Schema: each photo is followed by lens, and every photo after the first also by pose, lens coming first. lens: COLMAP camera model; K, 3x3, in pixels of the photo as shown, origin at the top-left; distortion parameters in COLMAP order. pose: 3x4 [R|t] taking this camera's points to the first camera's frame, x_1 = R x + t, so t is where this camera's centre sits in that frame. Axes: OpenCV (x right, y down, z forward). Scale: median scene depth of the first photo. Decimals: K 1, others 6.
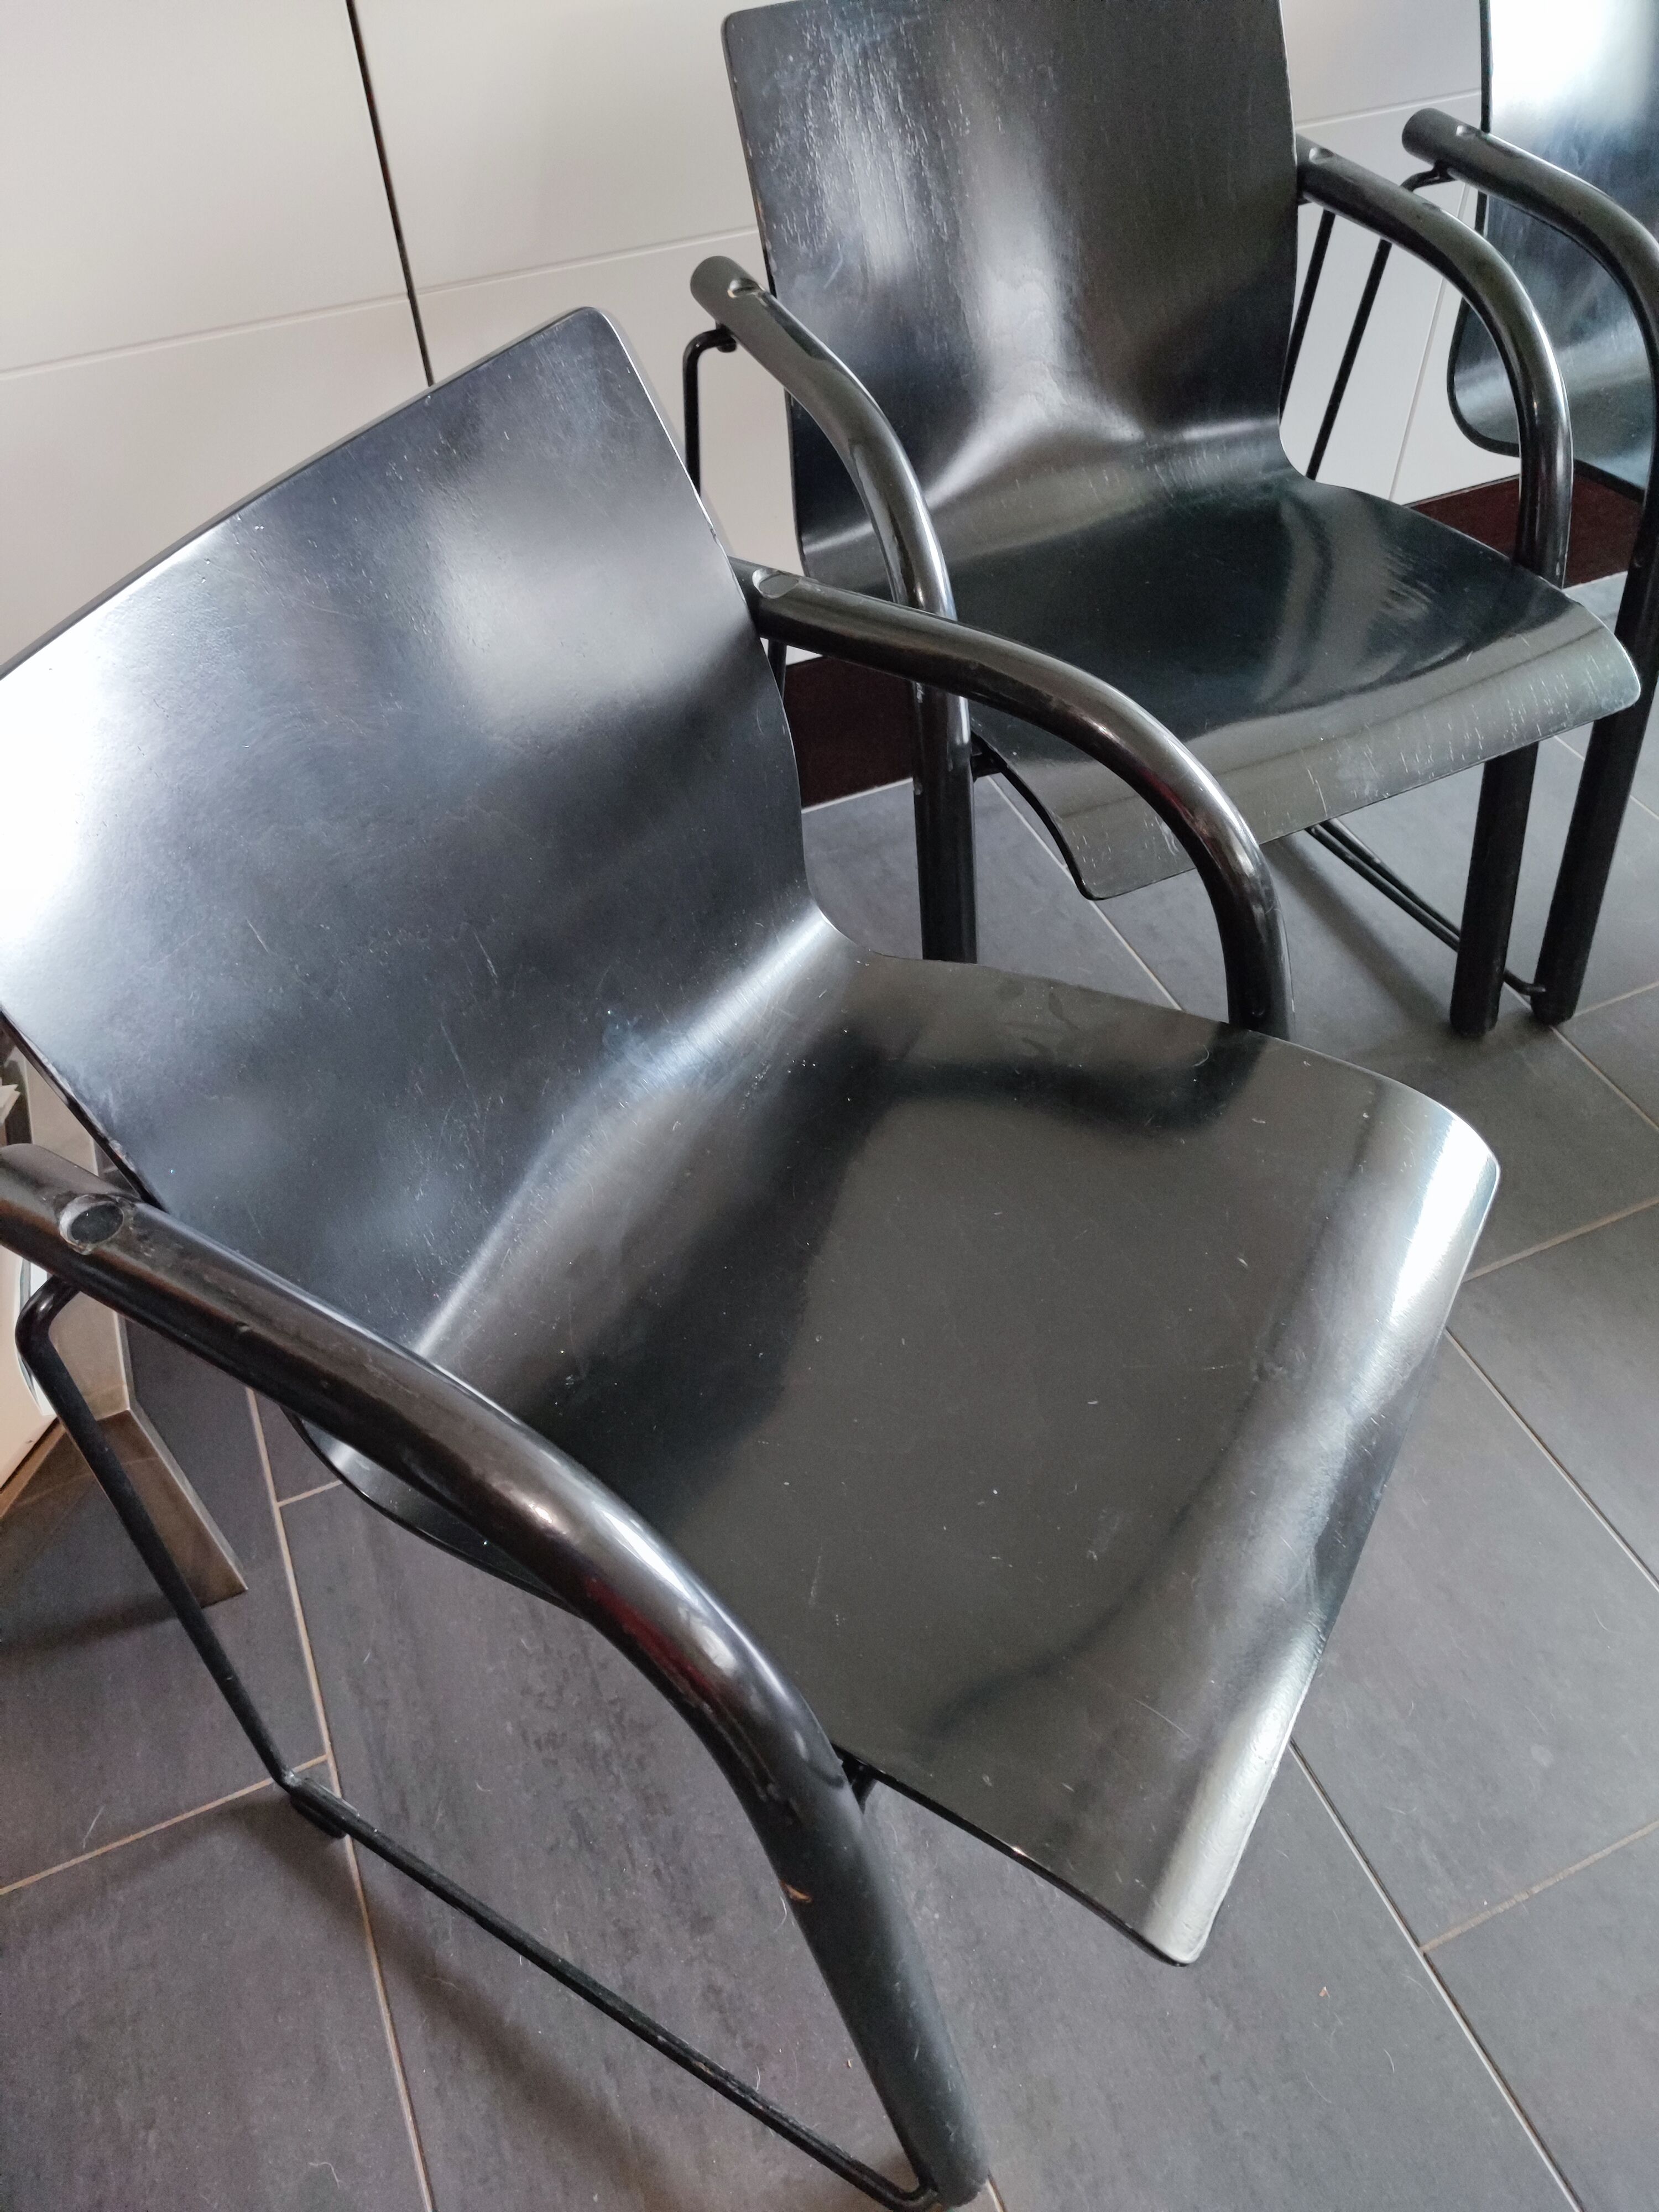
lens RADIAL K [[1596.9, 0, 814.5], [0, 1596.9, 1101.0], [0, 0, 1]] dist [0.040182, -0.053582]
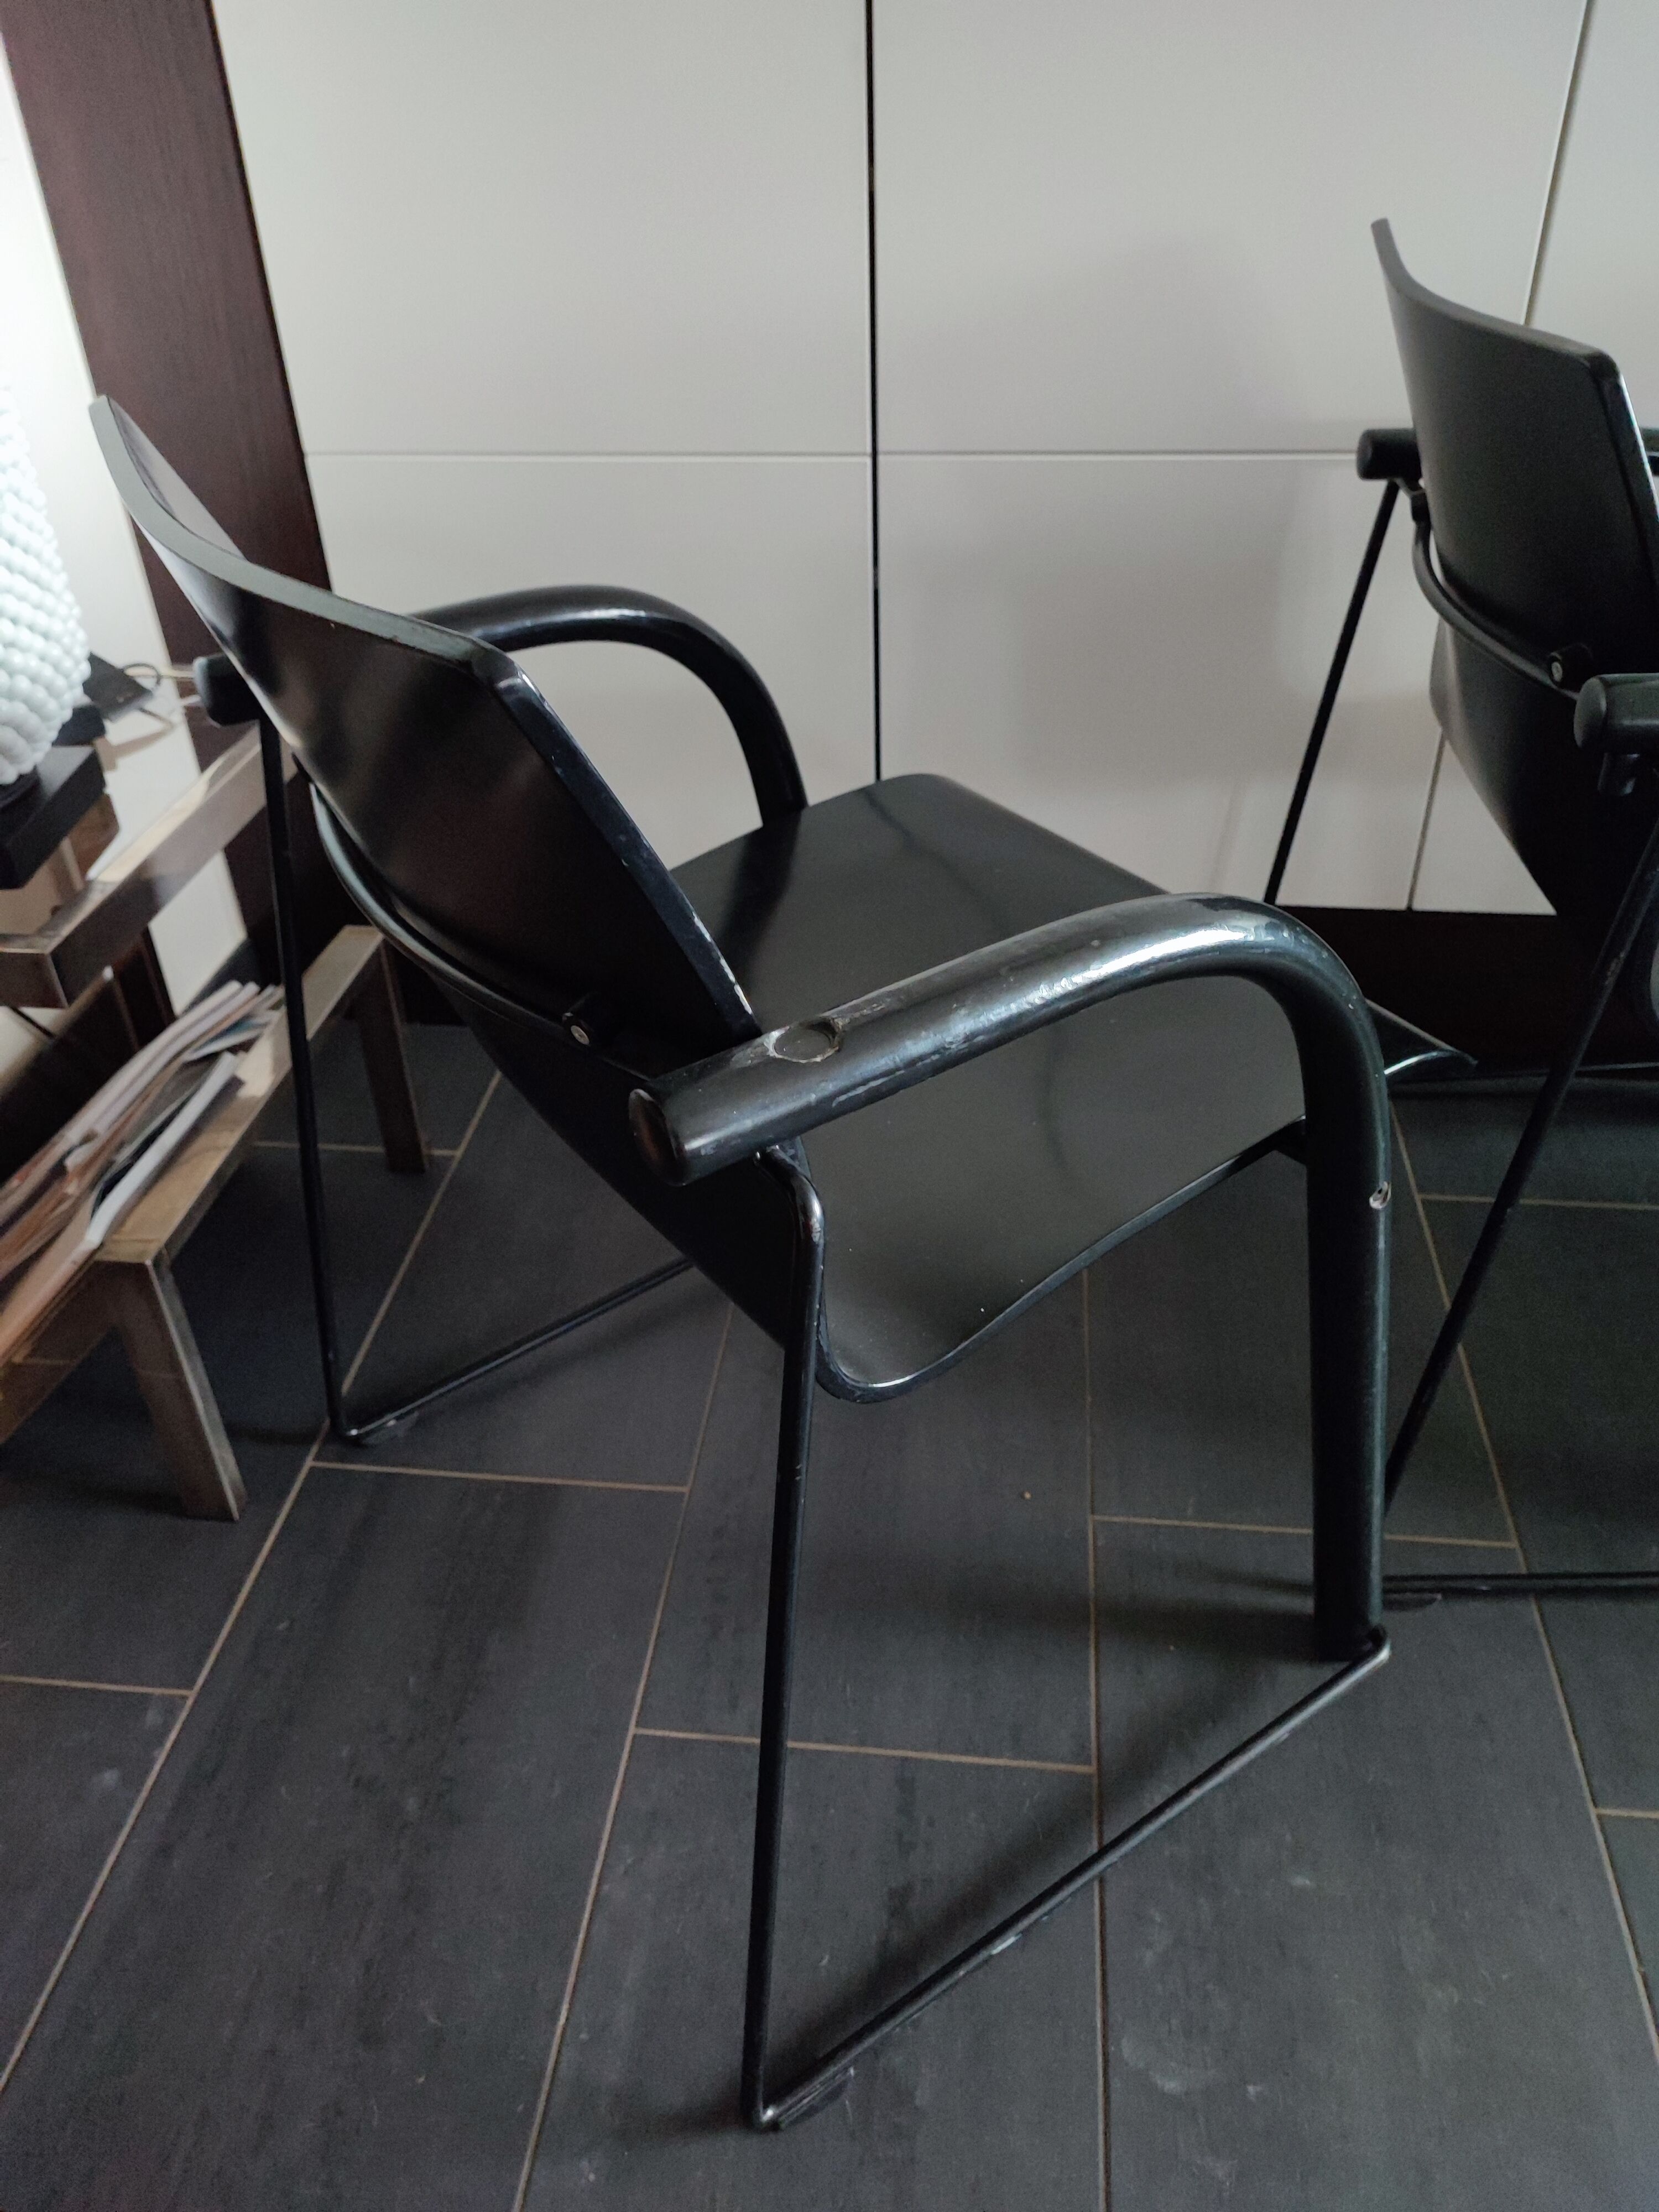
lens RADIAL K [[1596.9, 0, 829.9], [0, 1596.9, 1111.7], [0, 0, 1]] dist [0.040182, -0.053582]
pose [[0.867745, 0.294000, -0.400728, 0.339005], [-0.371443, 0.919331, -0.129849, 0.065051], [0.330226, 0.261523, 0.906949, 0.147573]]
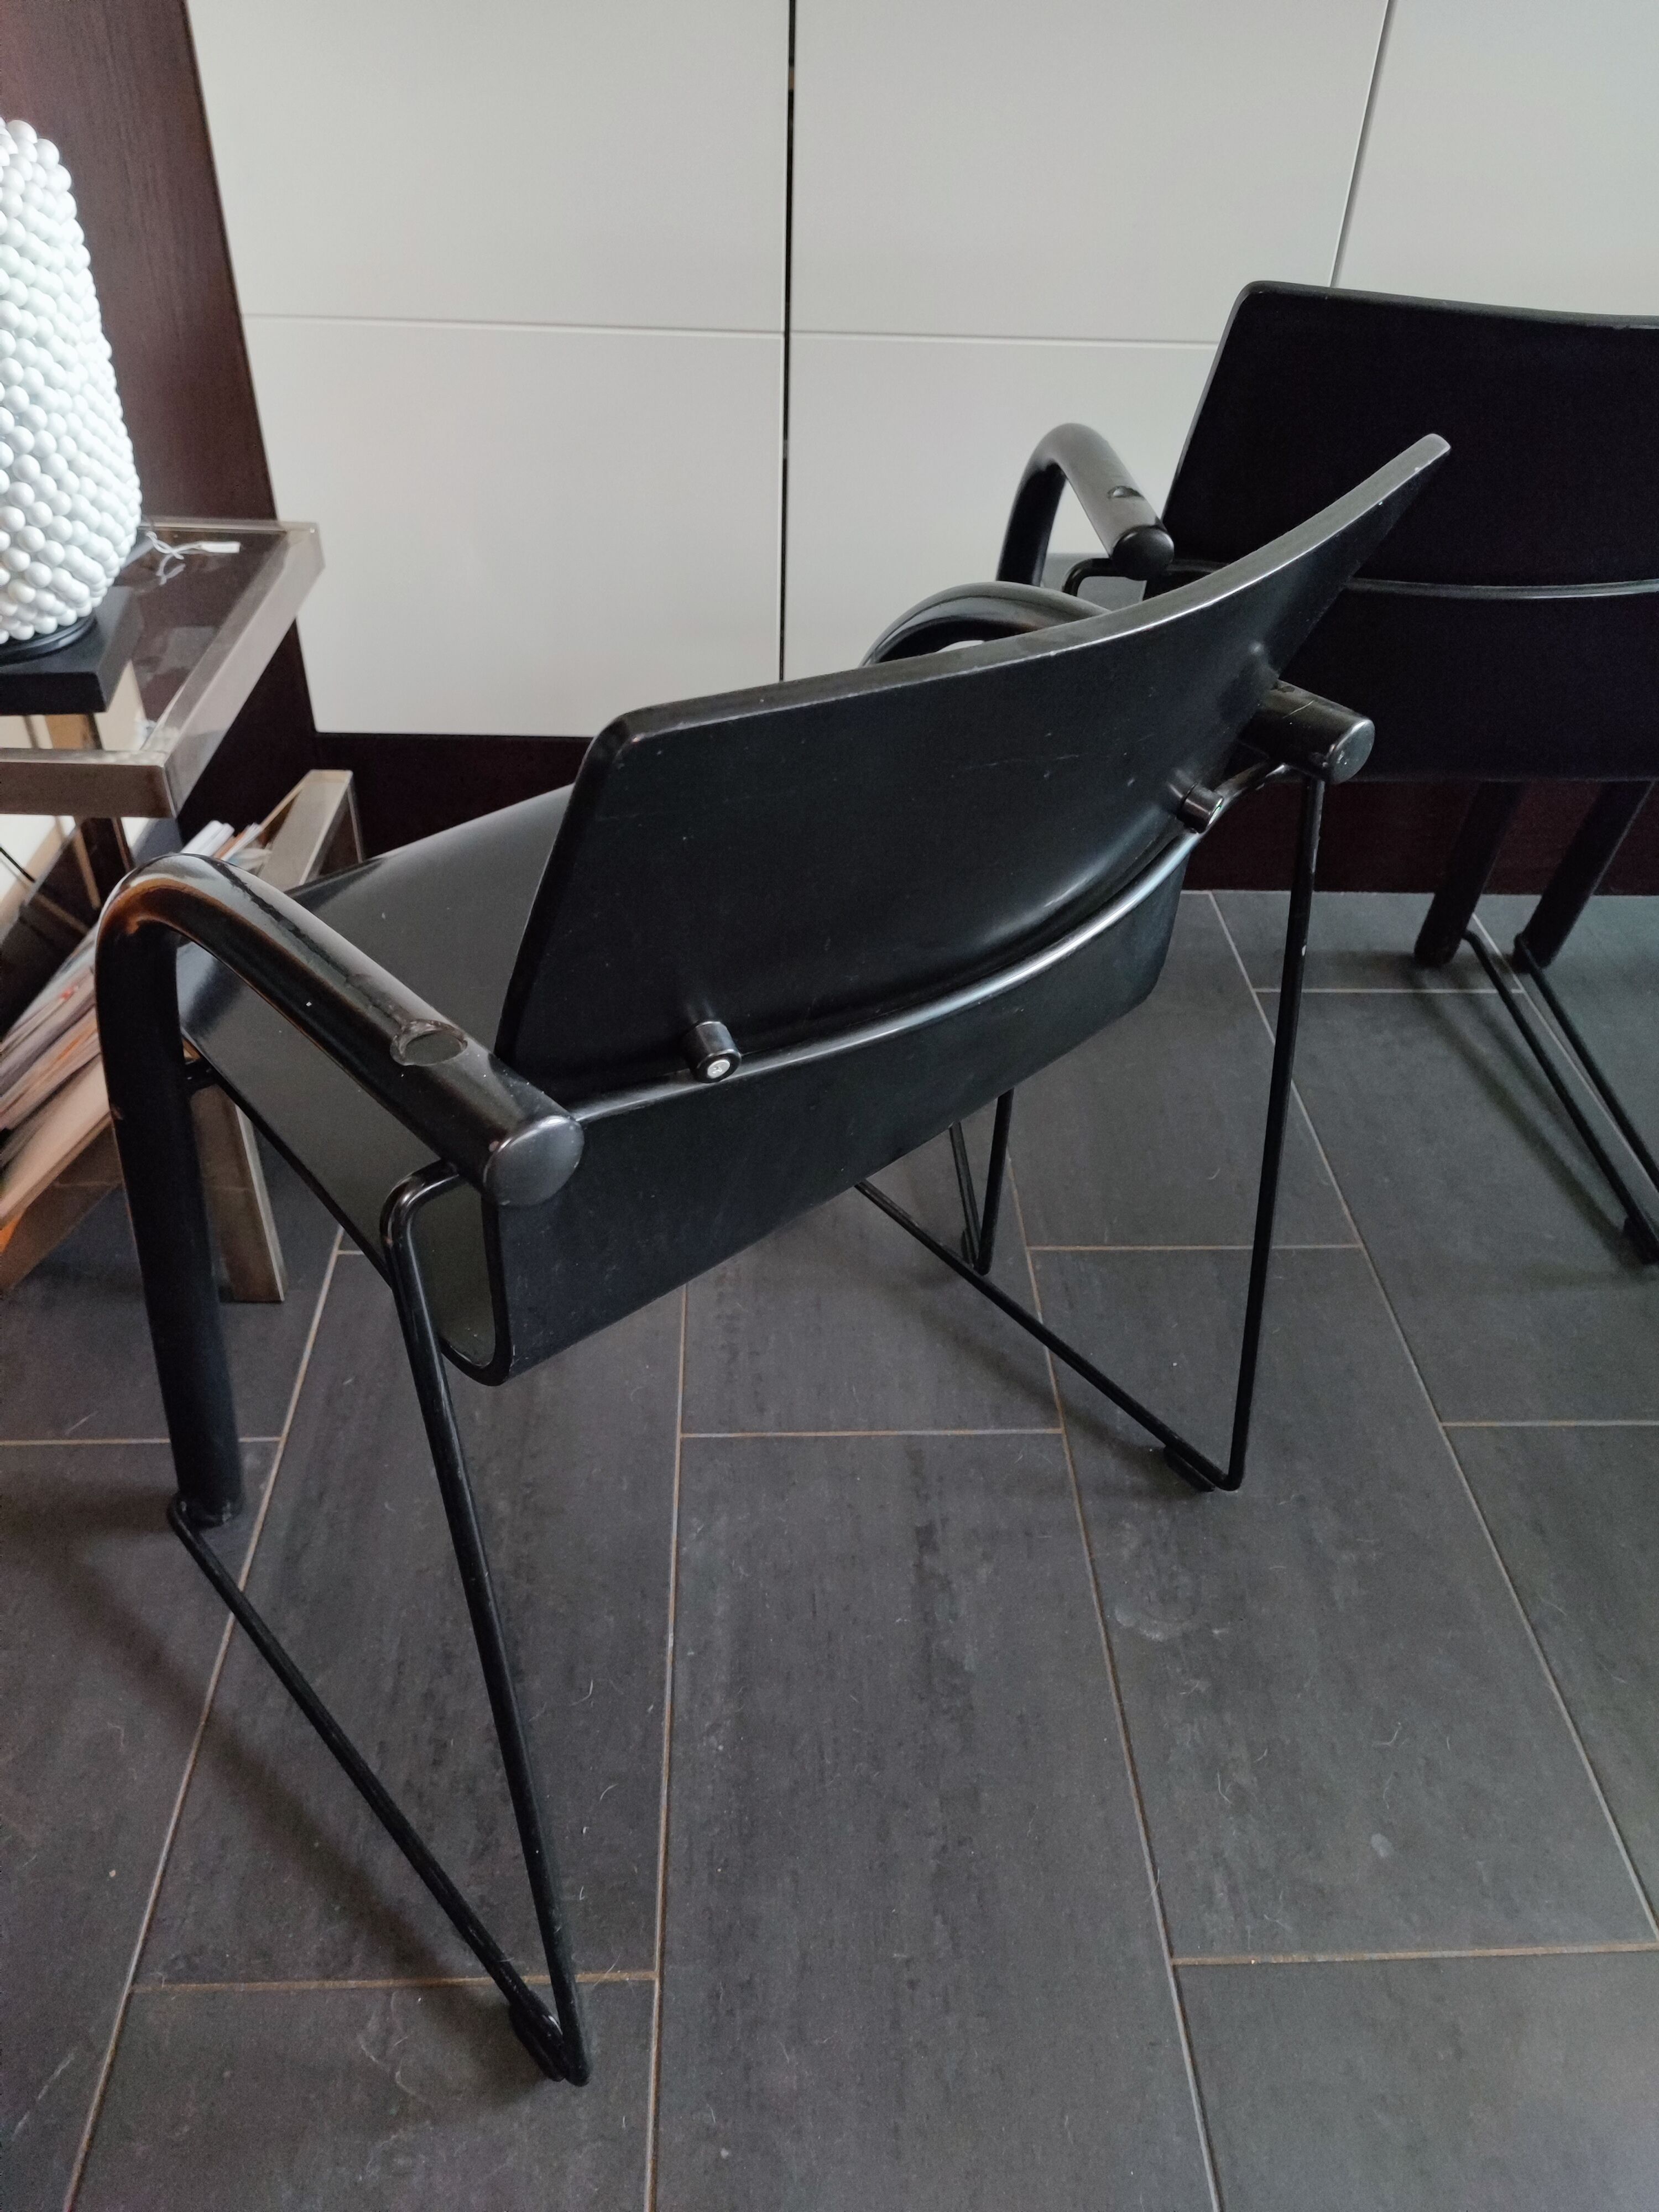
lens RADIAL K [[1596.9, 0, 821.8], [0, 1596.9, 1110.7], [0, 0, 1]] dist [0.040182, -0.053582]
pose [[0.931878, 0.272175, -0.239843, 0.261135], [-0.308840, 0.942064, -0.130896, 0.230954], [0.190320, 0.196052, 0.961947, -0.046523]]
